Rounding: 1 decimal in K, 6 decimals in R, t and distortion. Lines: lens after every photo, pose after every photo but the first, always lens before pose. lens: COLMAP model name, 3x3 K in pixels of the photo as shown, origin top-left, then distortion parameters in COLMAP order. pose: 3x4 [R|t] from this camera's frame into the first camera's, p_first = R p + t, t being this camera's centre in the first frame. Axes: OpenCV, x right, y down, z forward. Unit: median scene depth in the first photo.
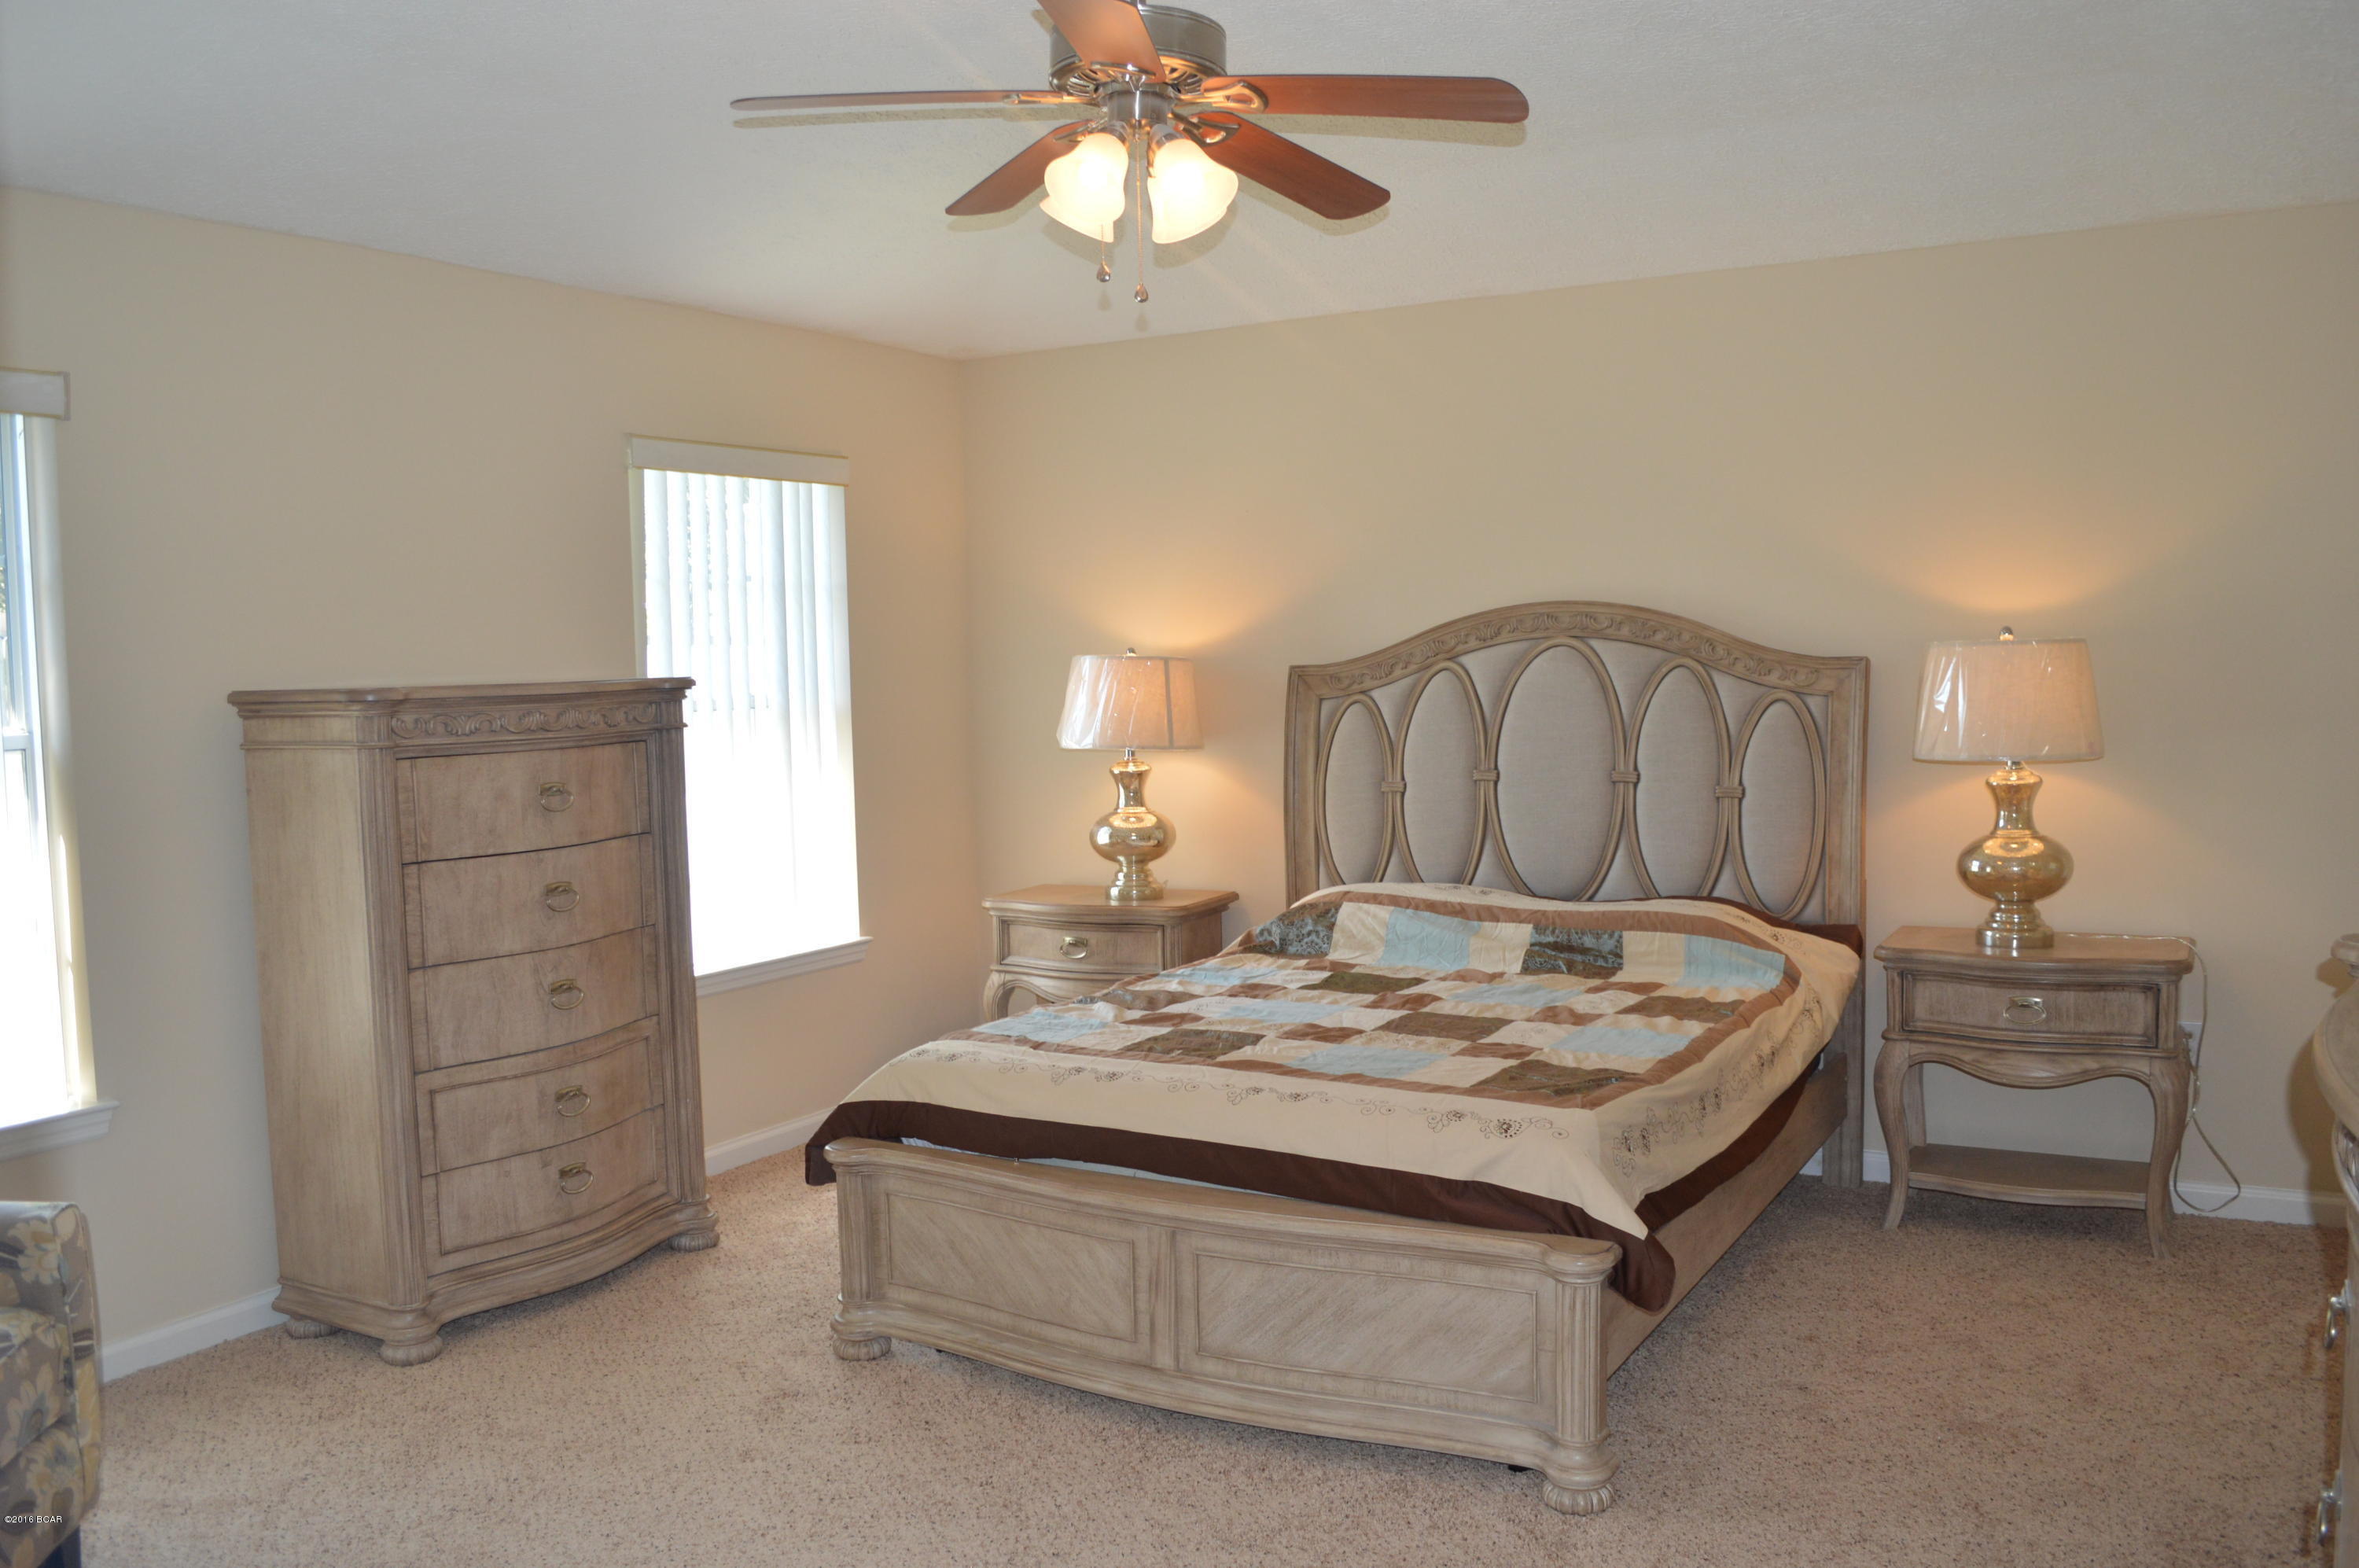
lens RADIAL K [[1887.5, 0, 1179.5], [0, 1887.5, 784.0], [0, 0, 1]] dist [-0.081775, 0.000543]
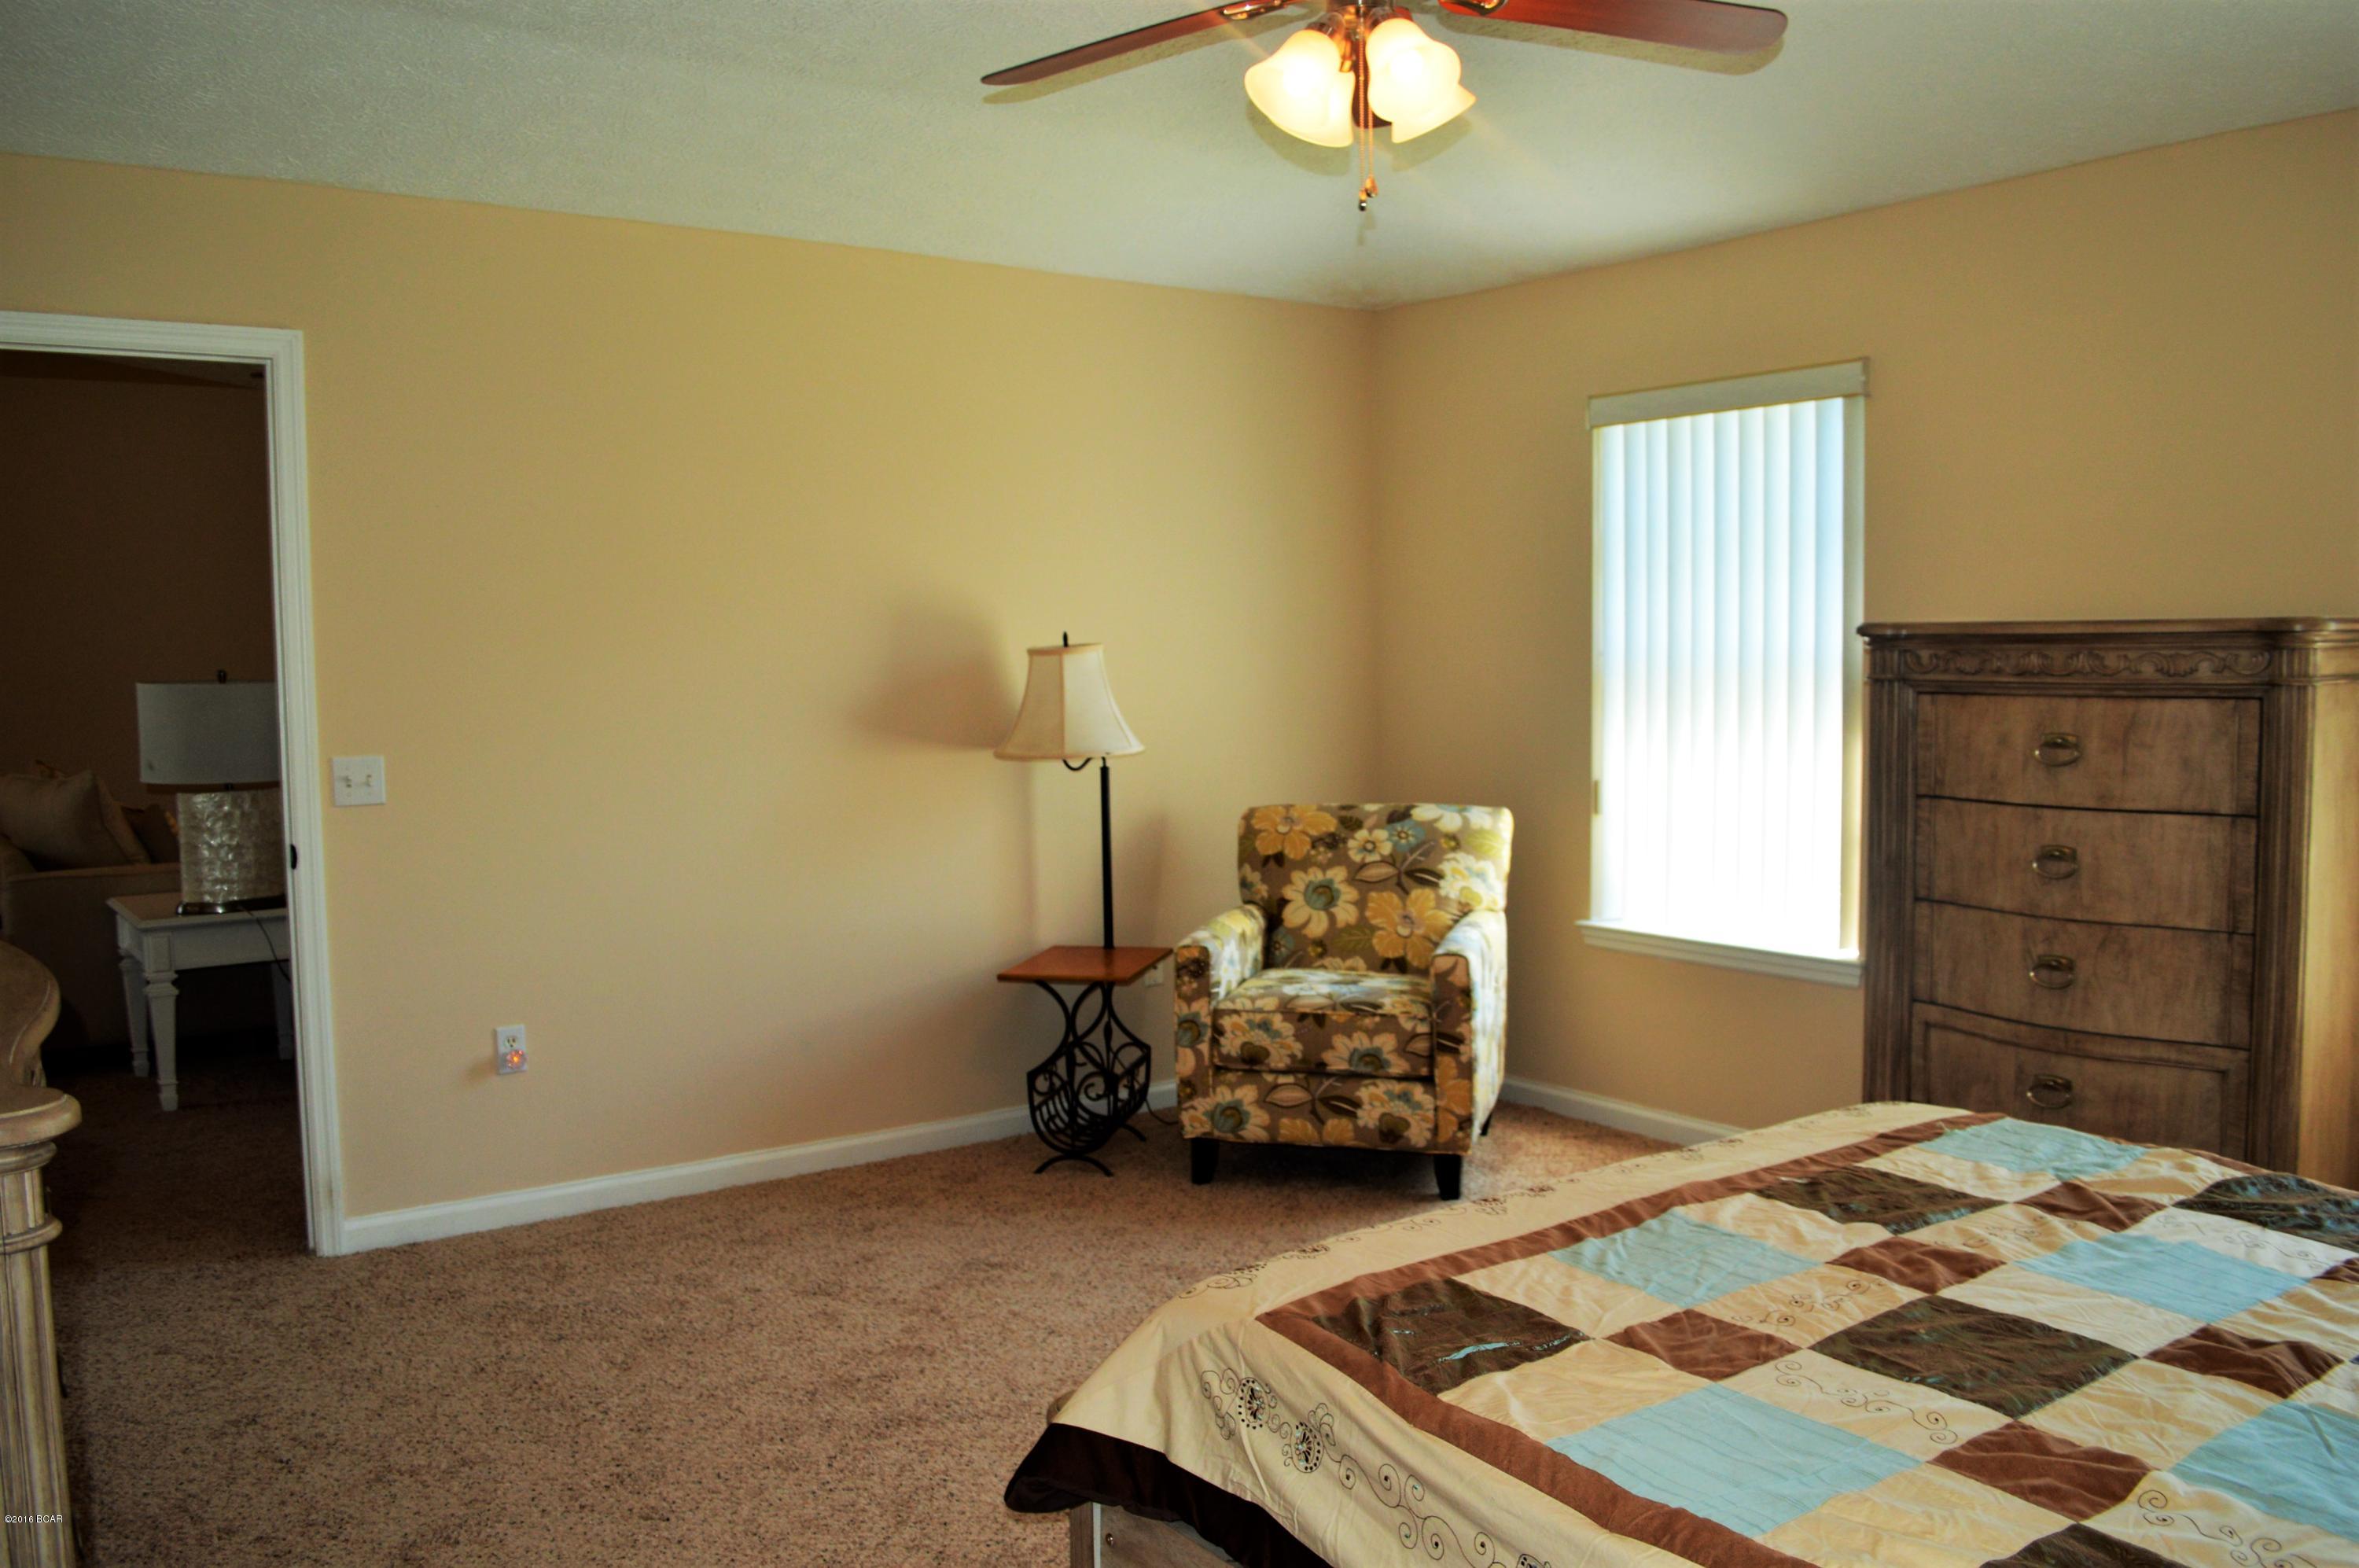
lens RADIAL K [[1887.5, 0, 1179.5], [0, 1887.5, 784.0], [0, 0, 1]] dist [-0.081775, 0.000543]
pose [[-0.398817, 0.104610, -0.911044, 0.661111], [-0.032494, 0.991236, 0.128043, -0.079094], [0.916455, 0.080669, -0.391922, 1.000097]]
